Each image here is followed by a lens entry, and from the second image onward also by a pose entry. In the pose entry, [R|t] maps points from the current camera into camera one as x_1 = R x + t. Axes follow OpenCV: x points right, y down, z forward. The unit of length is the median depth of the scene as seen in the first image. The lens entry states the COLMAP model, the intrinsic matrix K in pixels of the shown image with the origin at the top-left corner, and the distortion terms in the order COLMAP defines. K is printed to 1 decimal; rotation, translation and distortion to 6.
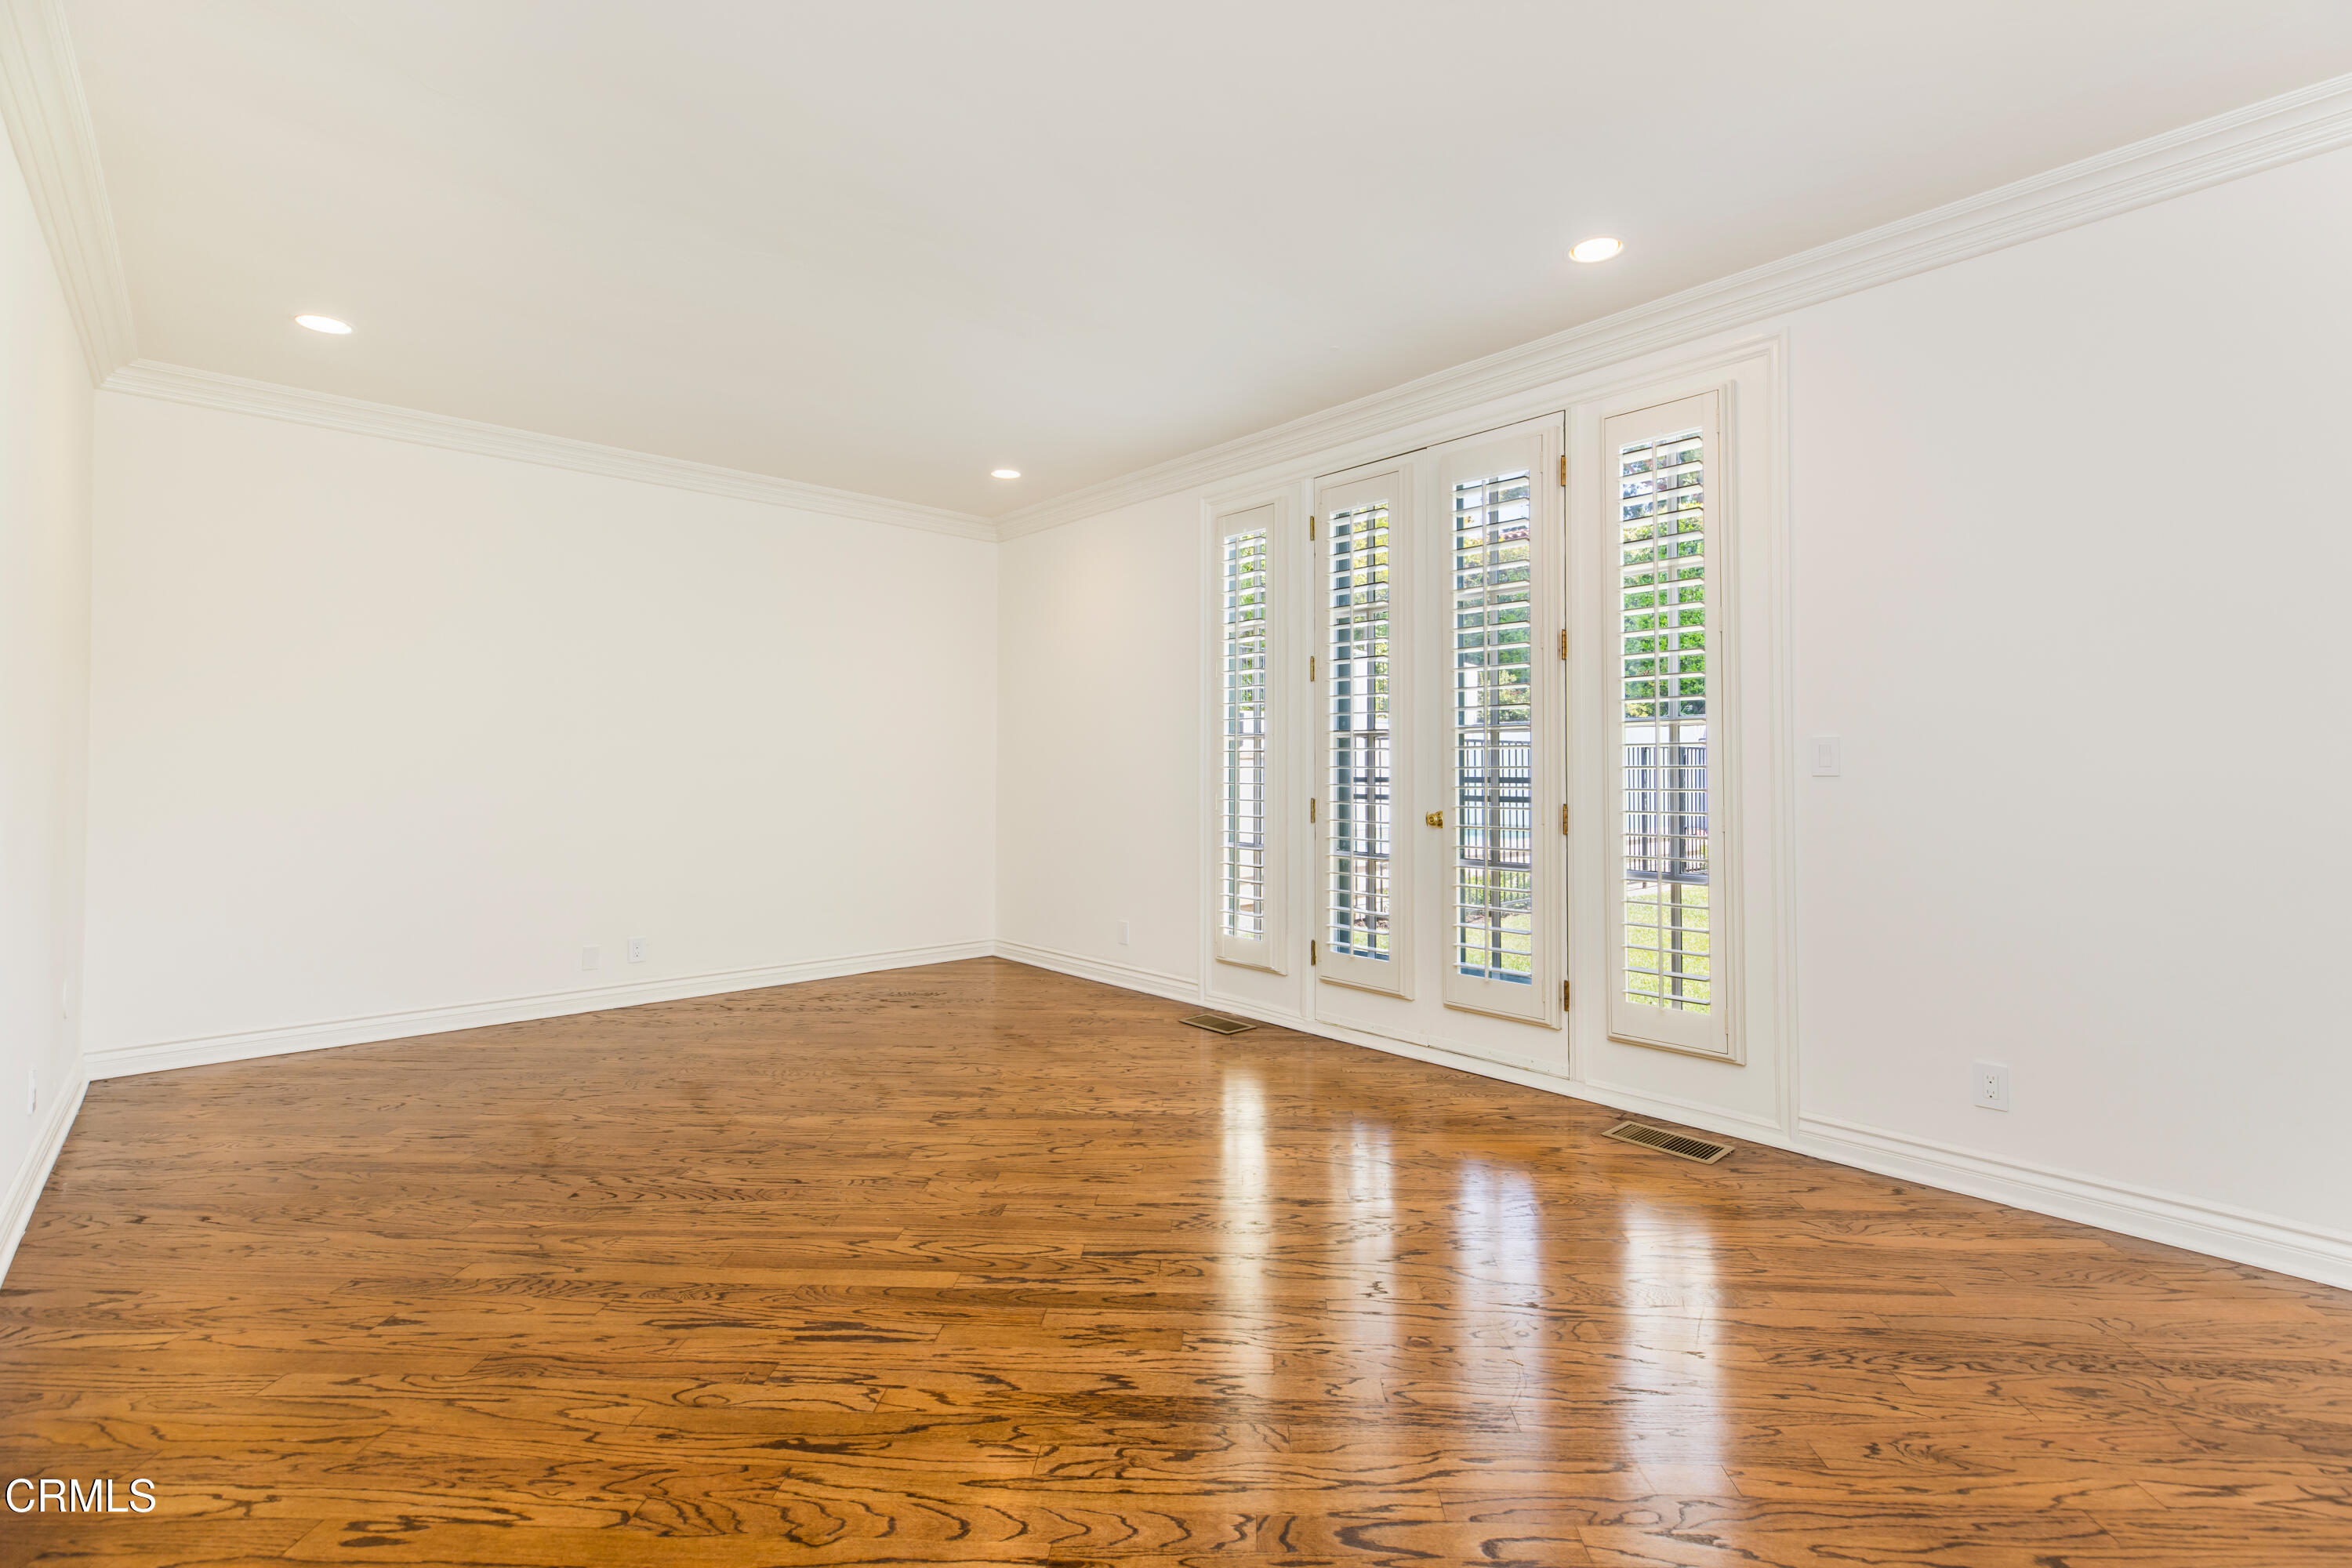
lens RADIAL K [[1071.2, 0, 1187.6], [0, 1071.2, 769.2], [0, 0, 1]] dist [0.002441, -0.000616]
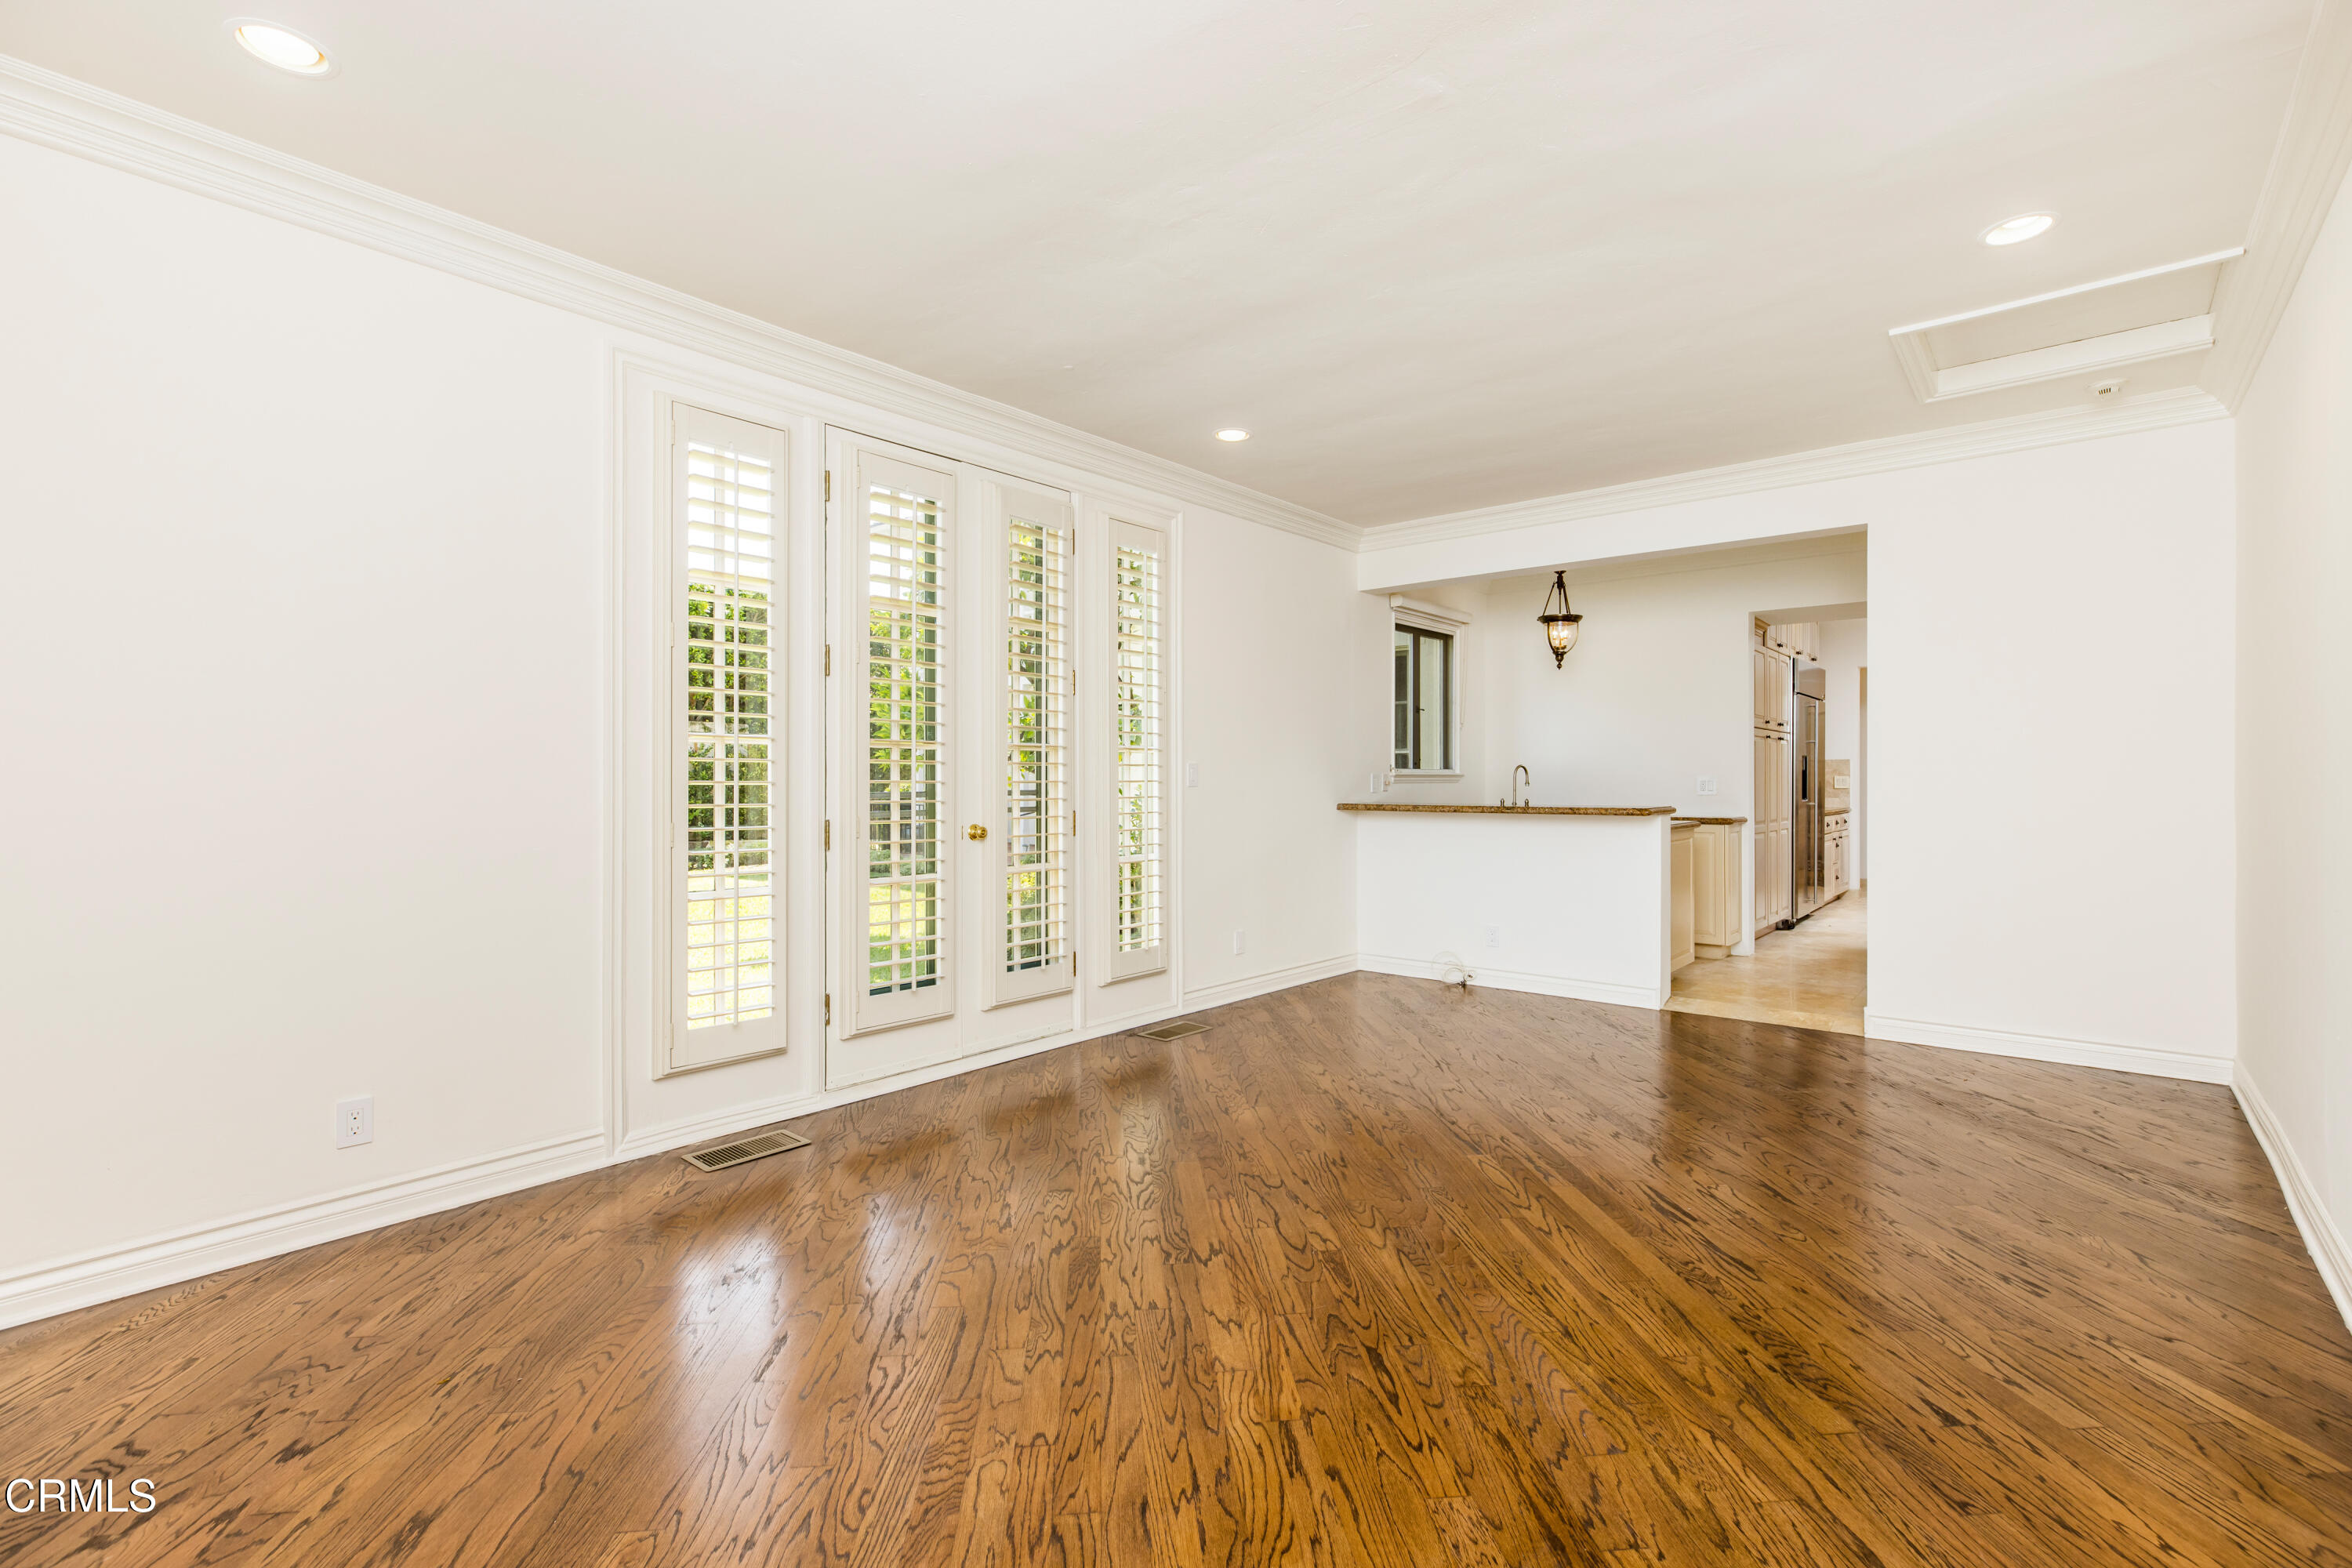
lens RADIAL K [[1071.2, 0, 1192.0], [0, 1071.2, 777.7], [0, 0, 1]] dist [0.002441, -0.000616]
pose [[-0.146265, -0.002161, 0.989243, -1.305462], [0.000011, 0.999998, 0.002186, -0.012311], [-0.989245, 0.000330, -0.146265, 1.496346]]
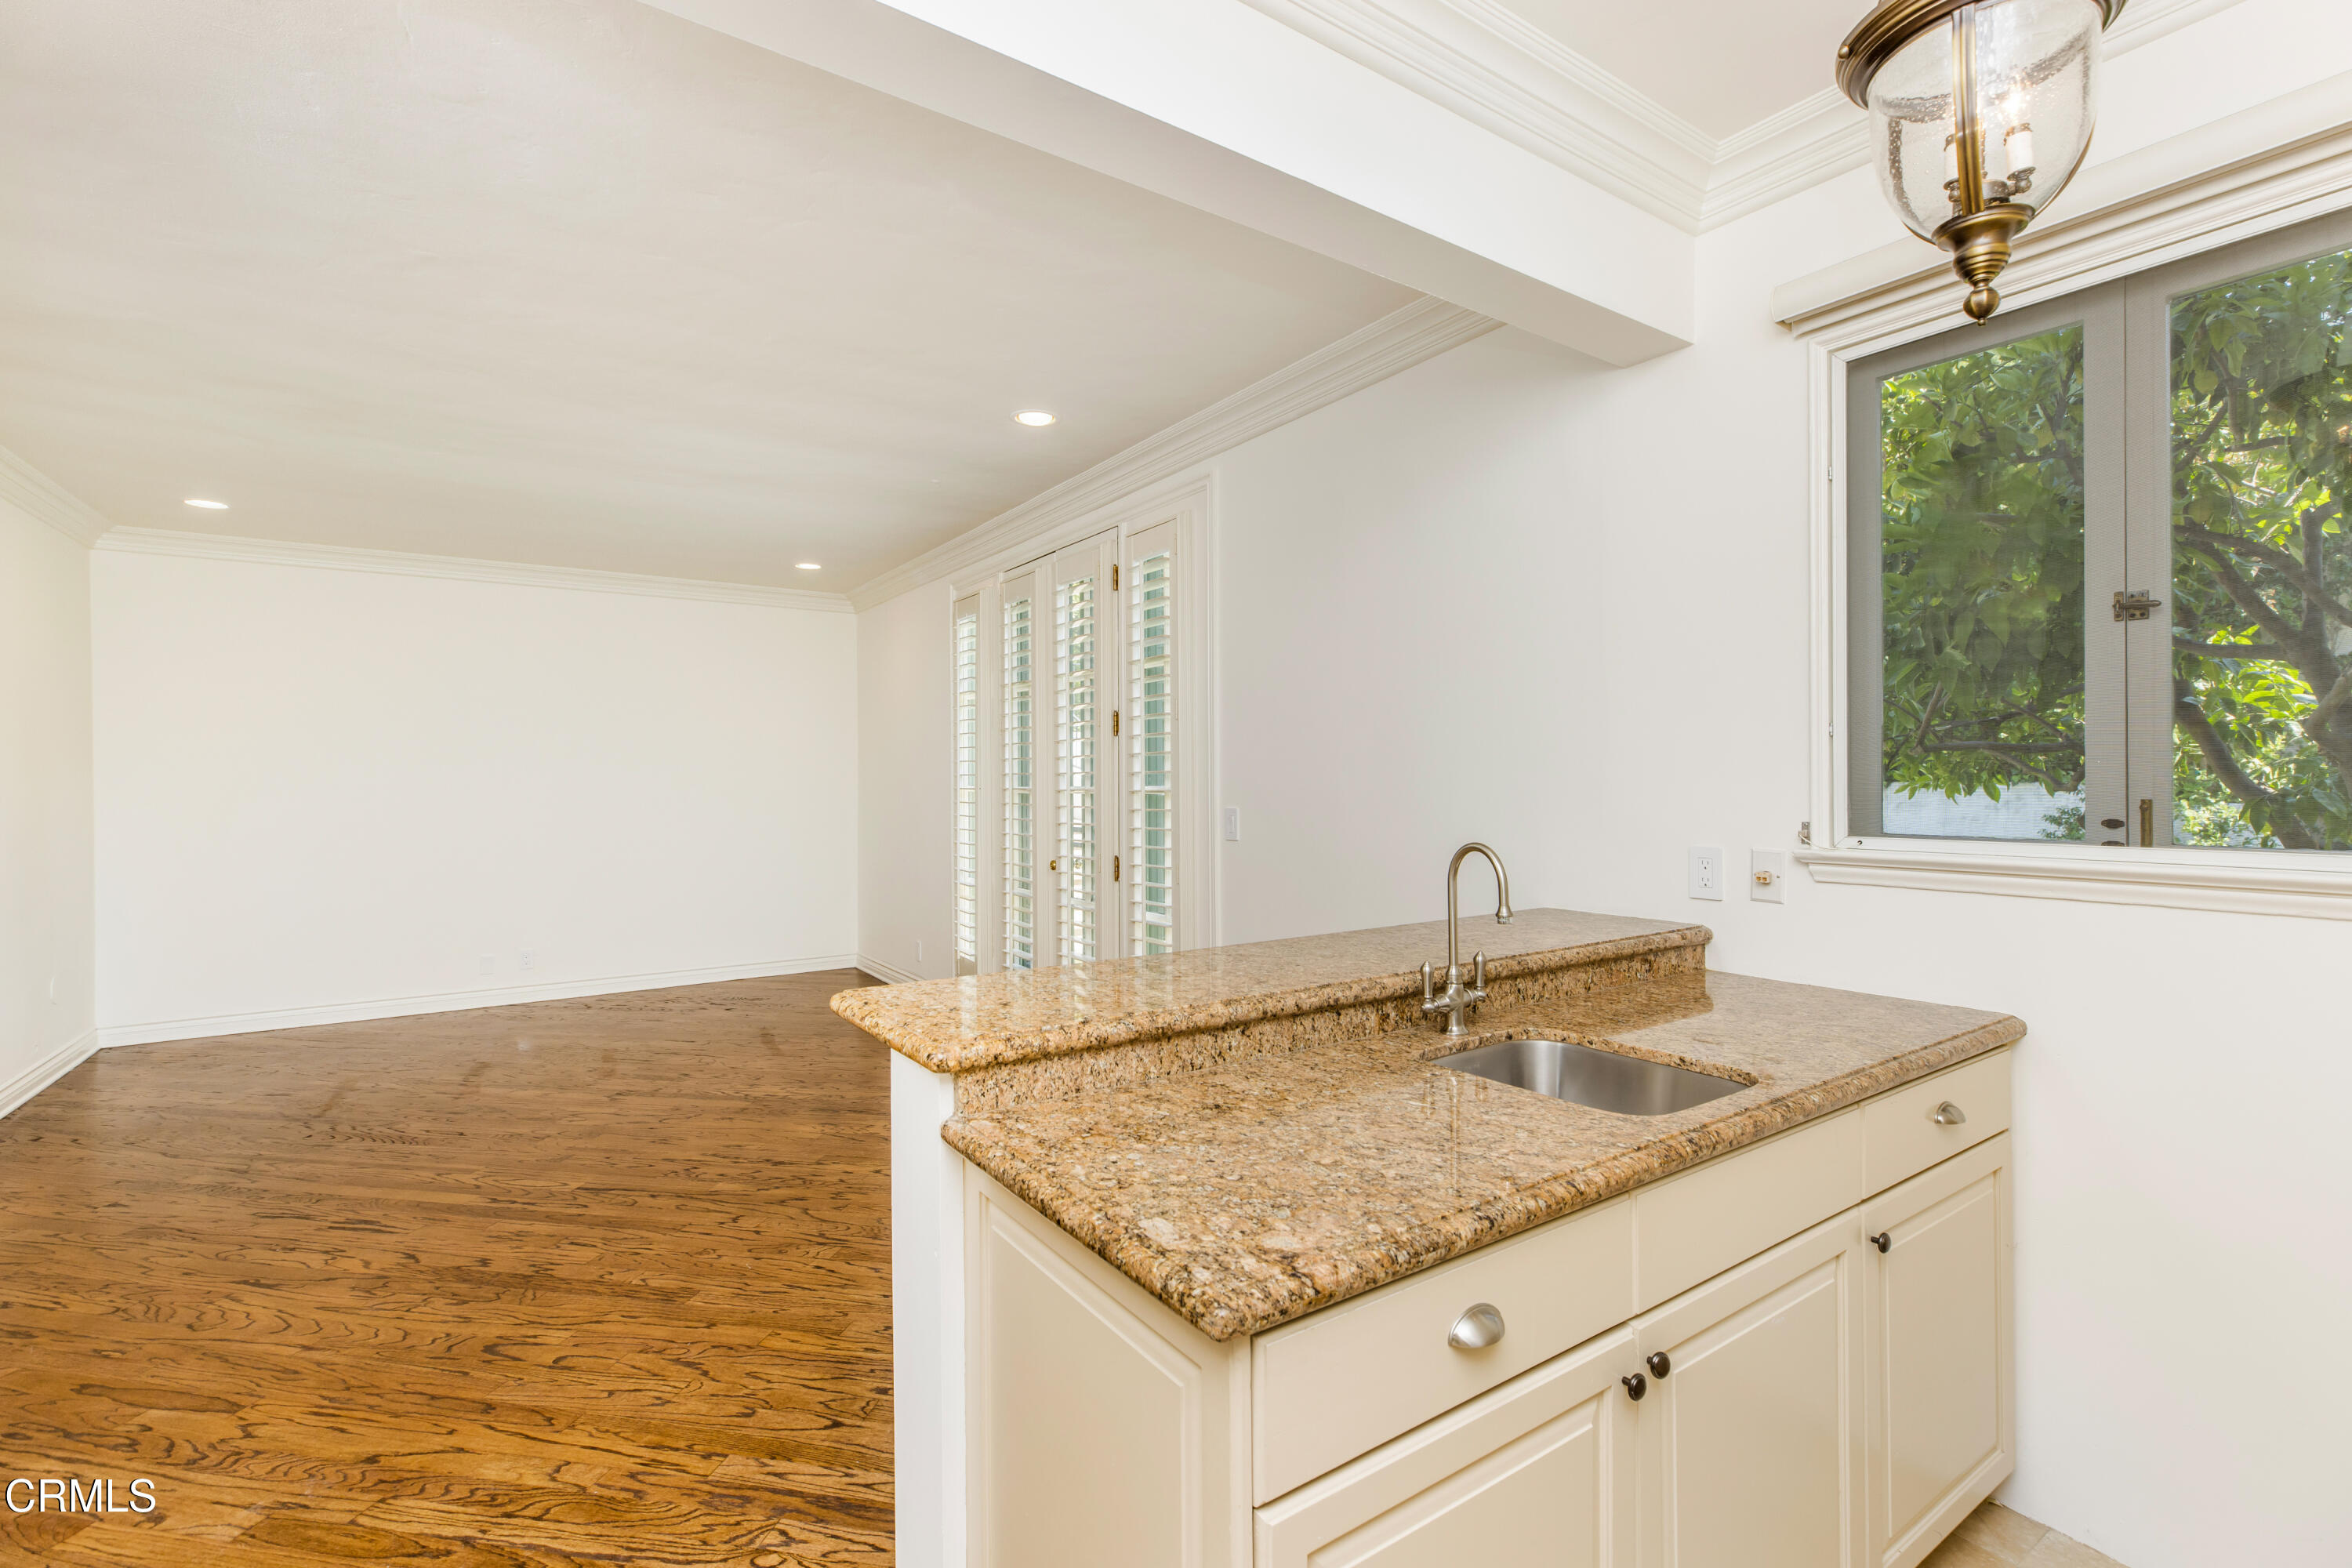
lens RADIAL K [[1071.2, 0, 1185.0], [0, 1071.2, 787.5], [0, 0, 1]] dist [0.002441, -0.000616]
pose [[0.989750, -0.006180, -0.142674, 0.861201], [0.007490, 0.999935, 0.008649, -0.073214], [0.142612, -0.009629, 0.989732, -0.255367]]
